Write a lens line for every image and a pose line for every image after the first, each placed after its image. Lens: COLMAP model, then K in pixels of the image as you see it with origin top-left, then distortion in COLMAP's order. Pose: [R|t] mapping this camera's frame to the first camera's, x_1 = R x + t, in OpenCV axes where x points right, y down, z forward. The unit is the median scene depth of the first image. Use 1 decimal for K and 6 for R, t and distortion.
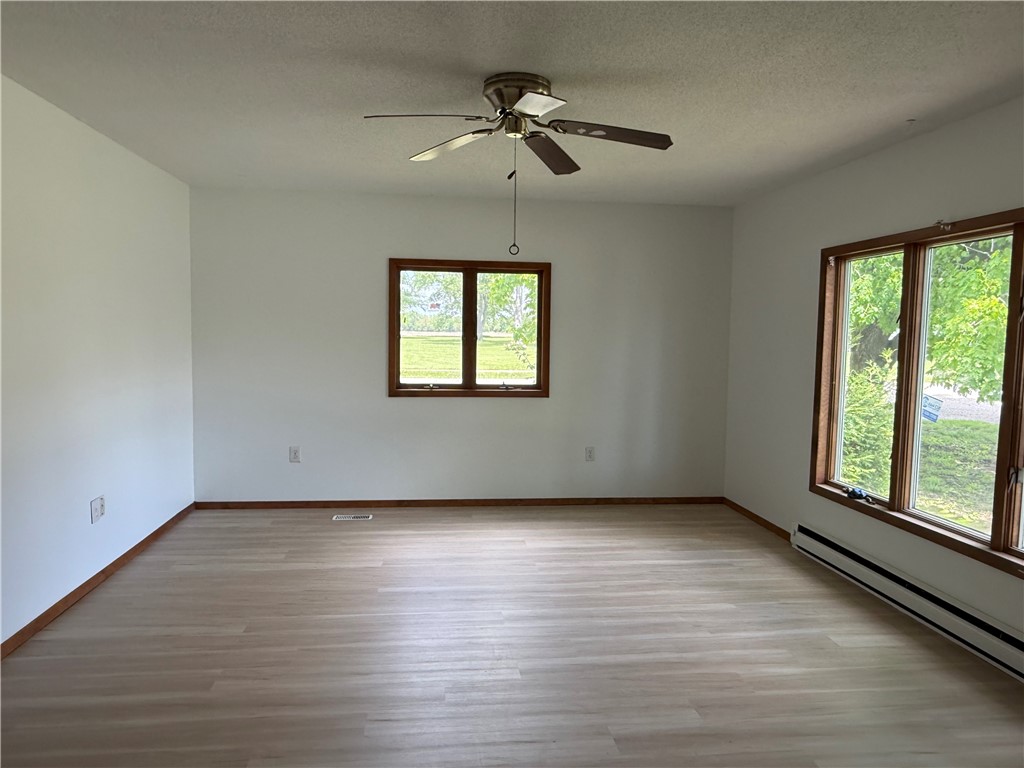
lens RADIAL K [[737.8, 0, 515.6], [0, 737.8, 388.9], [0, 0, 1]] dist [0.045049, -0.021078]
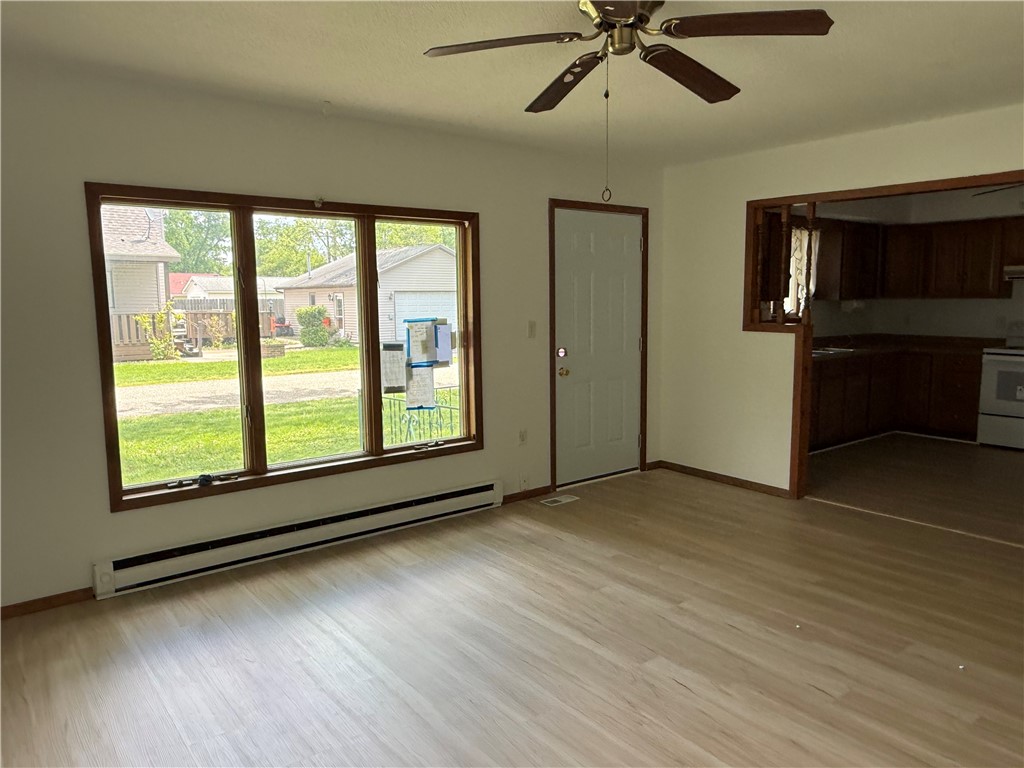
lens RADIAL K [[737.8, 0, 518.7], [0, 737.8, 381.5], [0, 0, 1]] dist [0.045049, -0.021078]
pose [[-0.548768, -0.120799, 0.827201, -0.515771], [0.046136, 0.983620, 0.174248, -0.123336], [-0.834700, 0.133786, -0.534206, 1.251935]]
